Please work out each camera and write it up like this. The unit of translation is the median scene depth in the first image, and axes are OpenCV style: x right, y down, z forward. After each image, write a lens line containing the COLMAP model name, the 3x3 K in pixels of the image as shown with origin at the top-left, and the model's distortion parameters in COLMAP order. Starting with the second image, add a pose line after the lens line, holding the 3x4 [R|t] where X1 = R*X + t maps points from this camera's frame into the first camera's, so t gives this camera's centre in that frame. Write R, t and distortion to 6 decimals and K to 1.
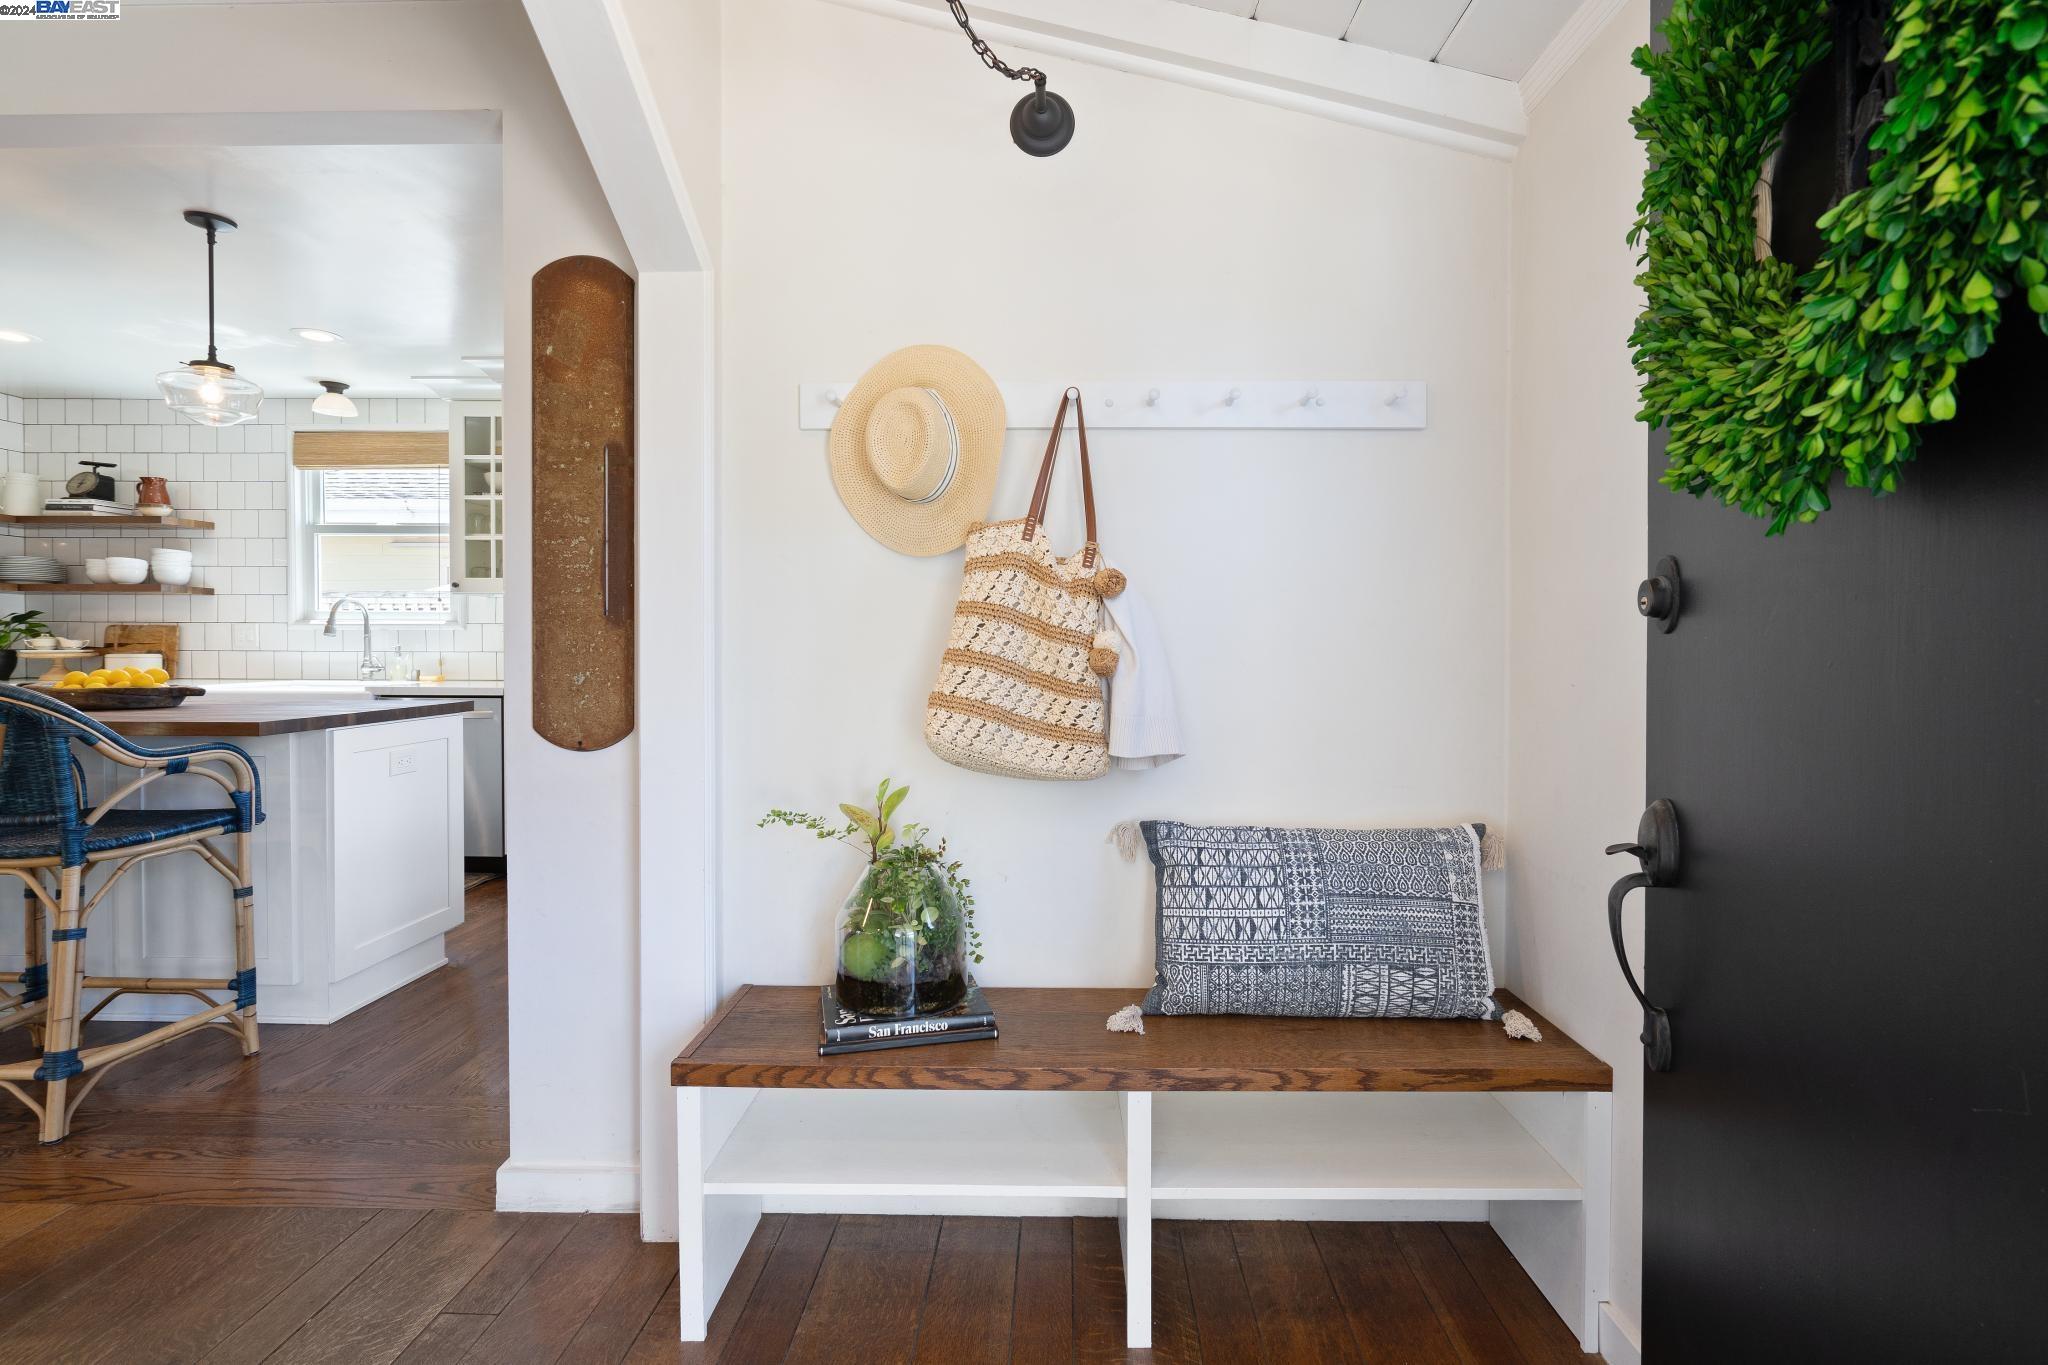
lens RADIAL K [[963.9, 0, 1022.0], [0, 963.9, 663.0], [0, 0, 1]] dist [-0.021178, 0.001049]
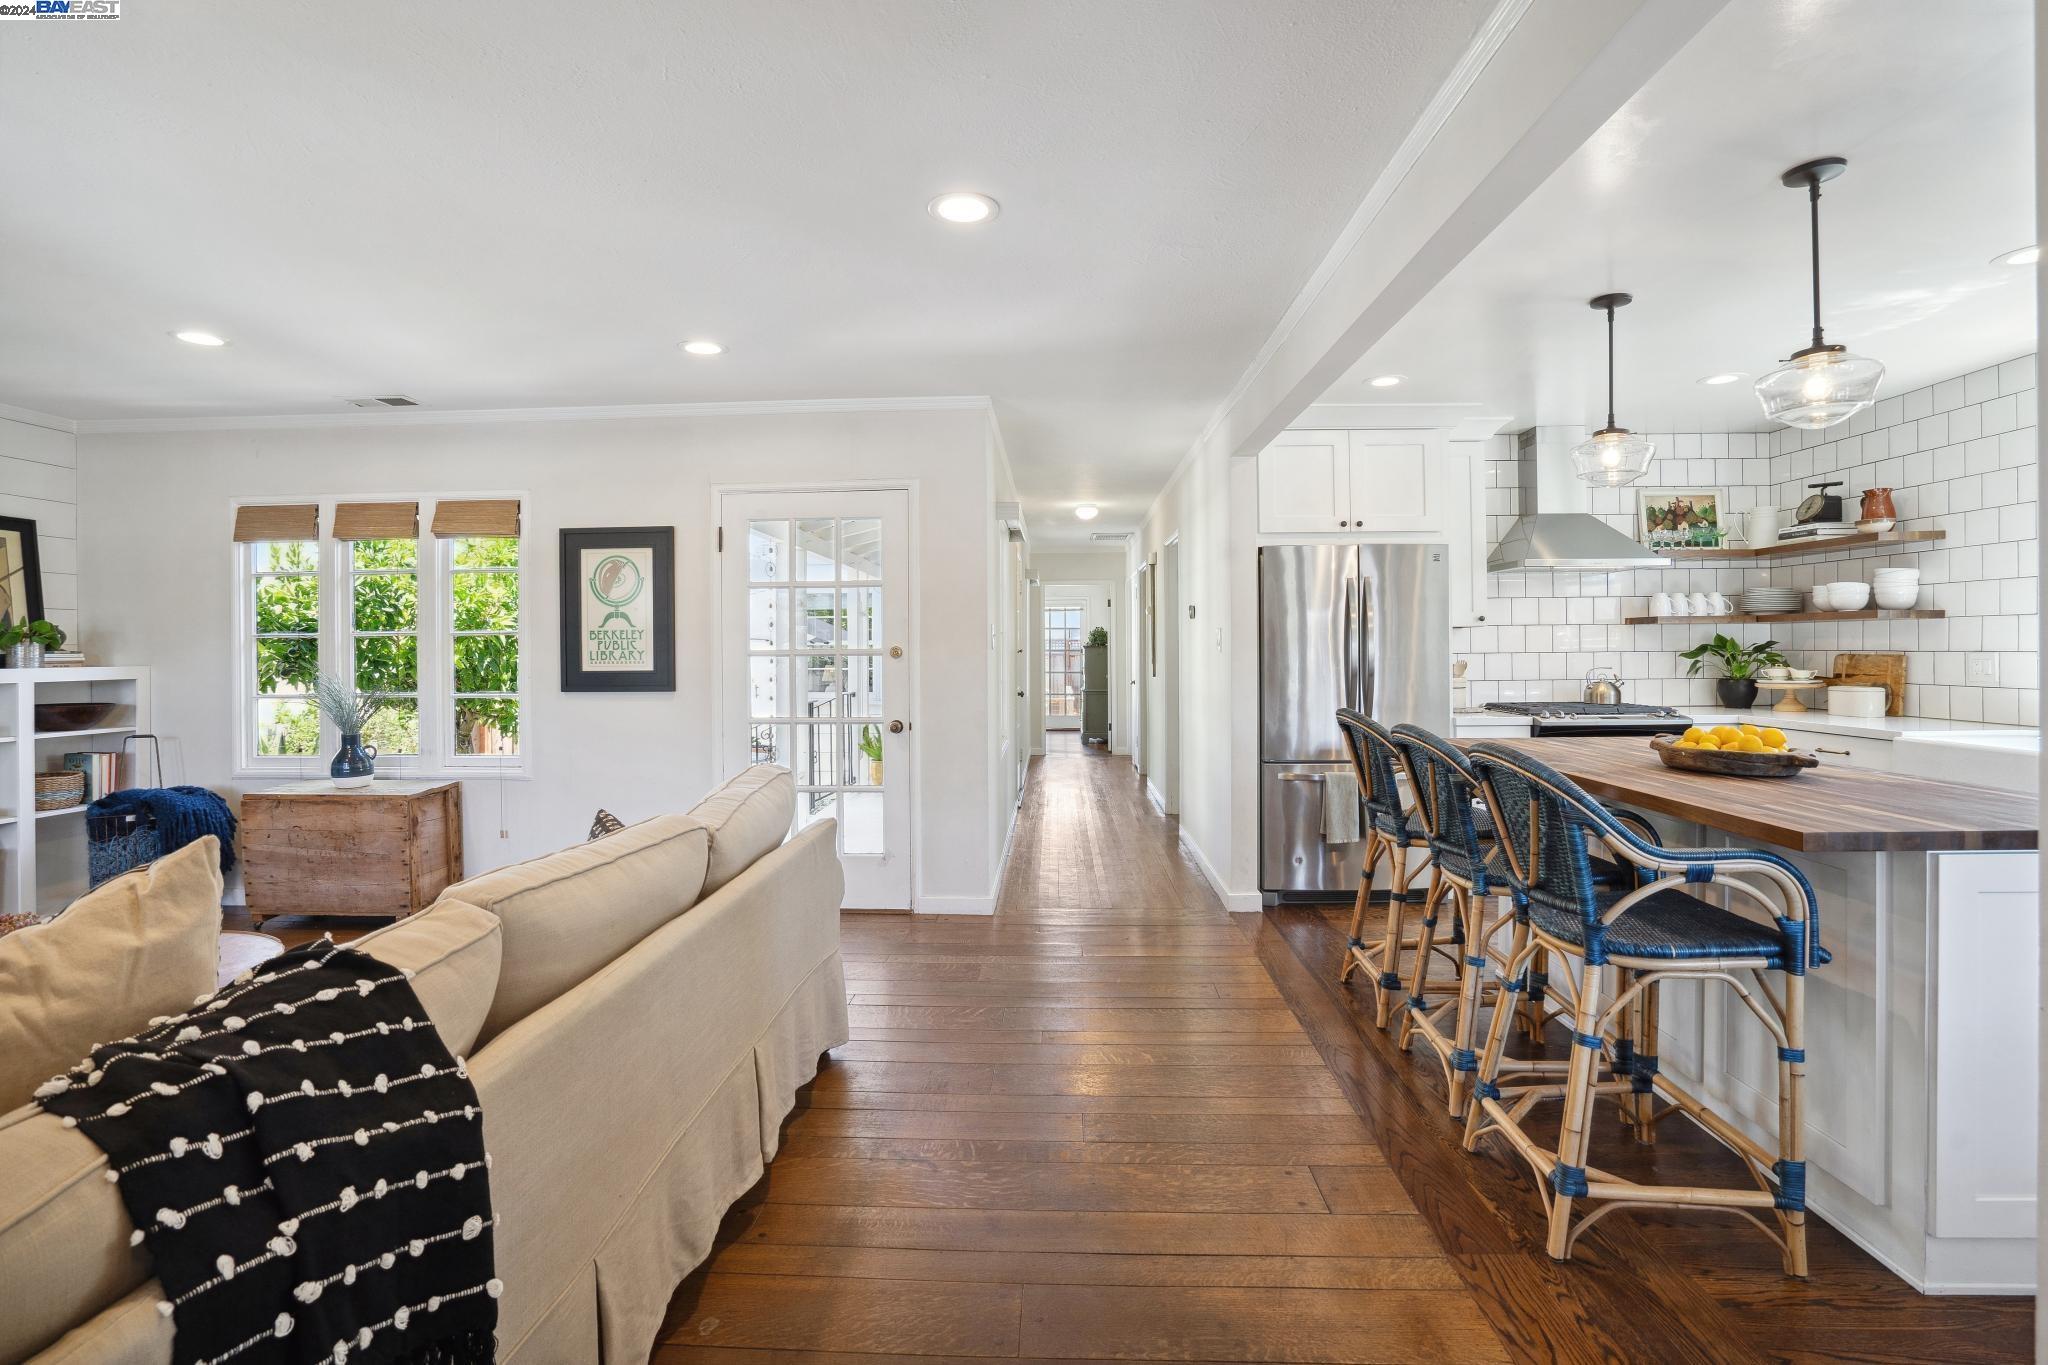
lens RADIAL K [[963.9, 0, 1022.0], [0, 963.9, 663.0], [0, 0, 1]] dist [-0.021178, 0.001049]
pose [[0.019426, -0.000654, -0.999811, -0.056170], [-0.003503, 0.999994, -0.000722, -0.037401], [0.999805, 0.003517, 0.019424, 0.233787]]
